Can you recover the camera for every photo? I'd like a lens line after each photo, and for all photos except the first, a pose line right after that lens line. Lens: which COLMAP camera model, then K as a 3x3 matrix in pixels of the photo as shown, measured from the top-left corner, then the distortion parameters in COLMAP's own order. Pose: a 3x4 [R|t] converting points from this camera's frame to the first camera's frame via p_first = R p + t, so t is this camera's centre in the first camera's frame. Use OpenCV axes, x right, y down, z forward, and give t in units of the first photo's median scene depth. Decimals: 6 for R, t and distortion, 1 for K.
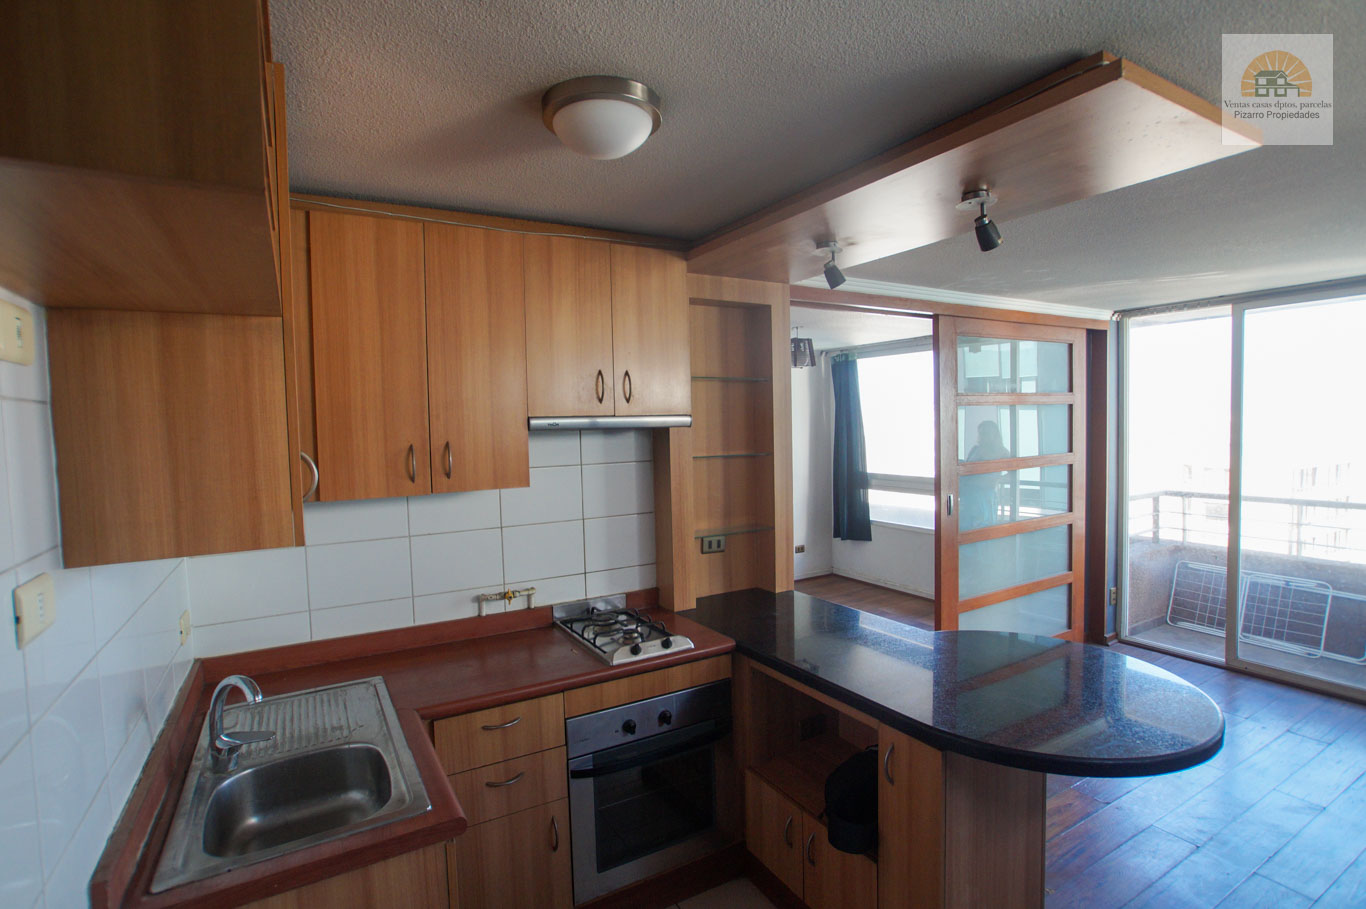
lens RADIAL K [[658.1, 0, 669.1], [0, 658.1, 454.9], [0, 0, 1]] dist [-0.083854, 0.044005]
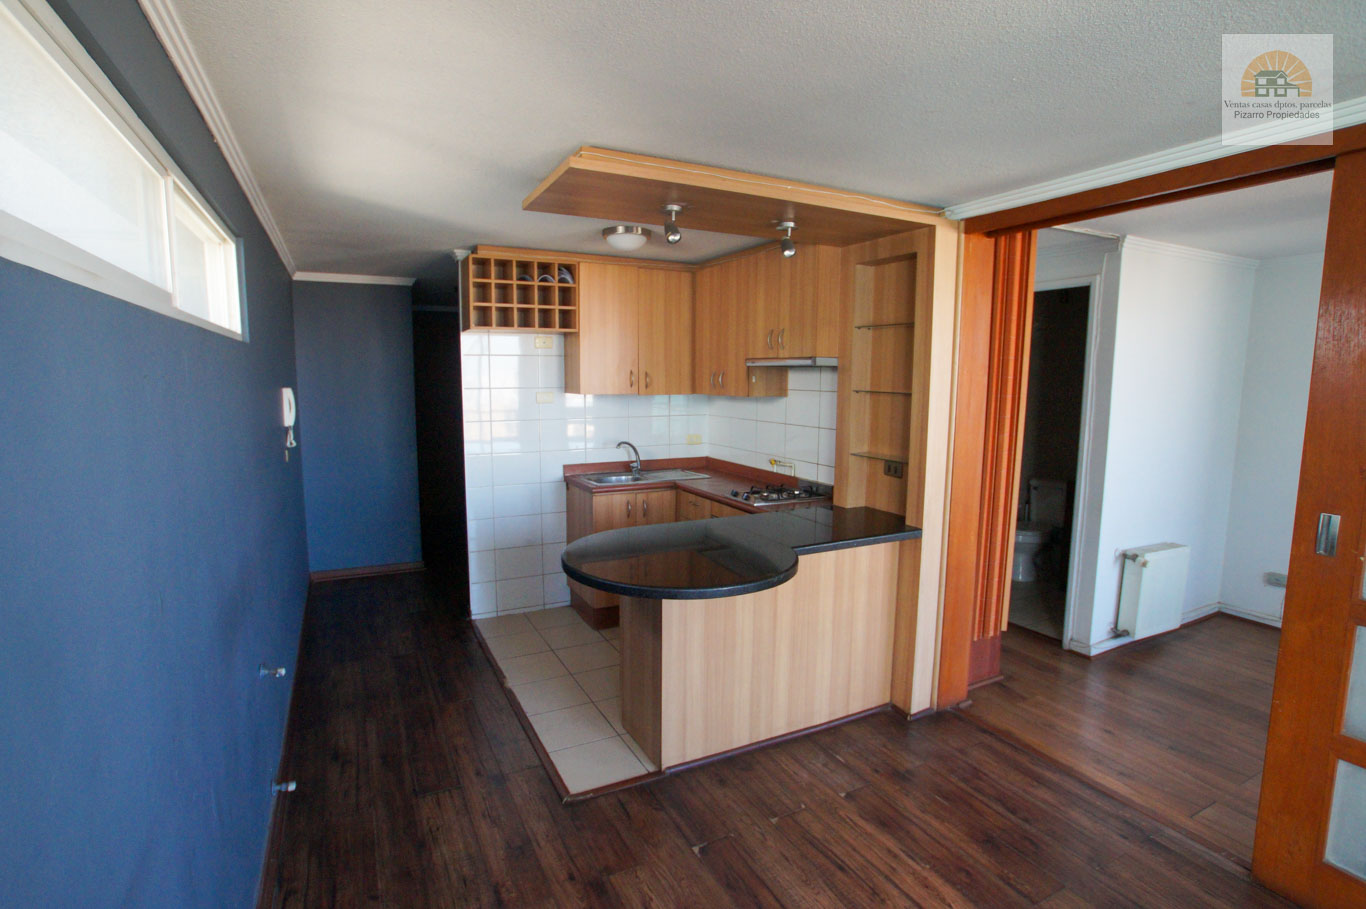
lens RADIAL K [[658.1, 0, 669.1], [0, 658.1, 454.9], [0, 0, 1]] dist [-0.083854, 0.044005]
pose [[-0.060684, 0.144435, -0.987652, 1.354903], [-0.049074, 0.987847, 0.147479, -0.043641], [0.996950, 0.057418, -0.052859, 0.735482]]
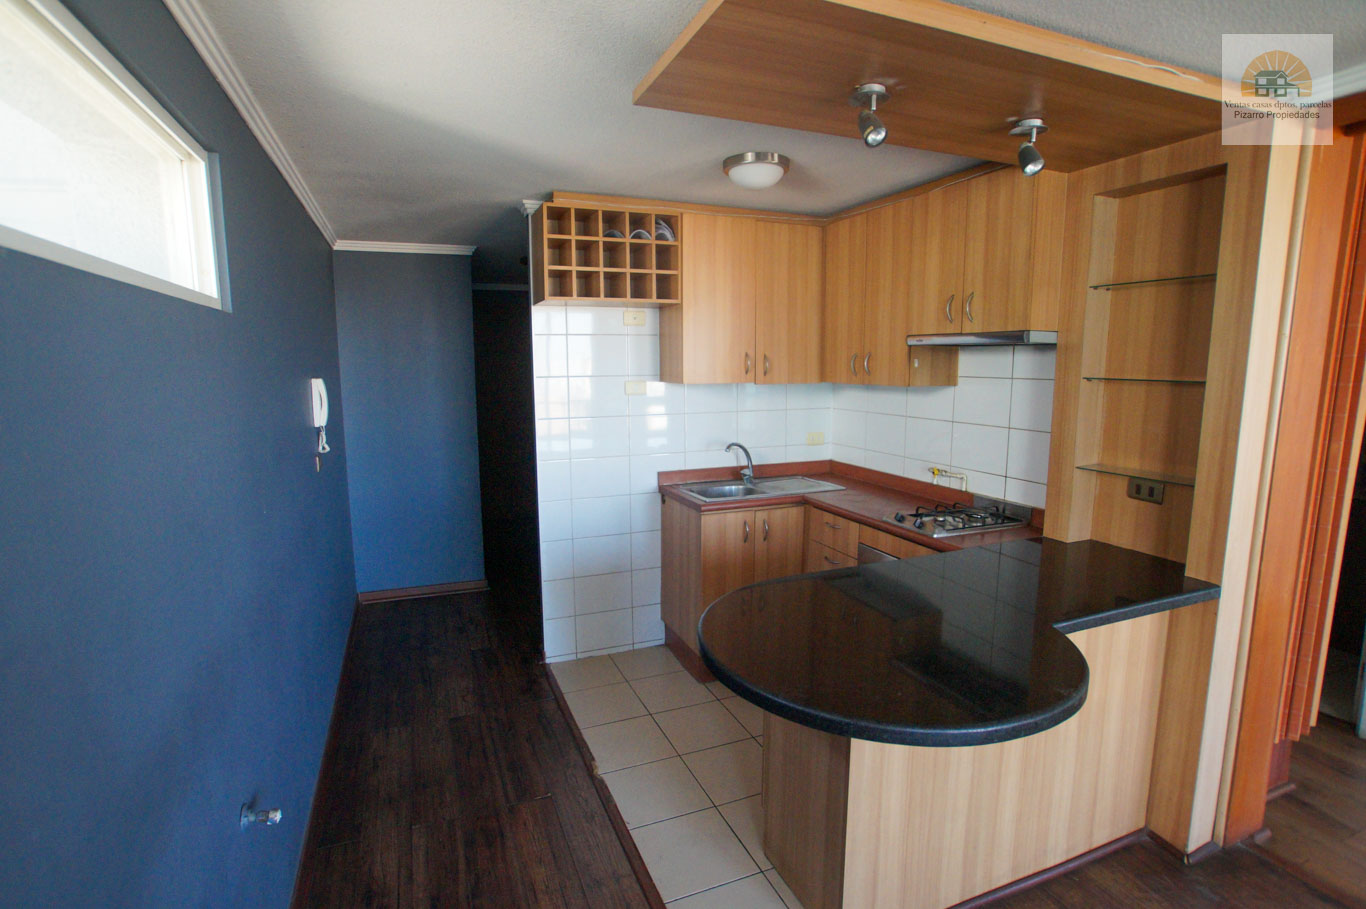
lens RADIAL K [[658.1, 0, 669.1], [0, 658.1, 454.9], [0, 0, 1]] dist [-0.083854, 0.044005]
pose [[-0.146622, 0.164472, -0.975423, 1.008513], [-0.035804, 0.984552, 0.171394, -0.022501], [0.988544, 0.060054, -0.138468, 0.581108]]
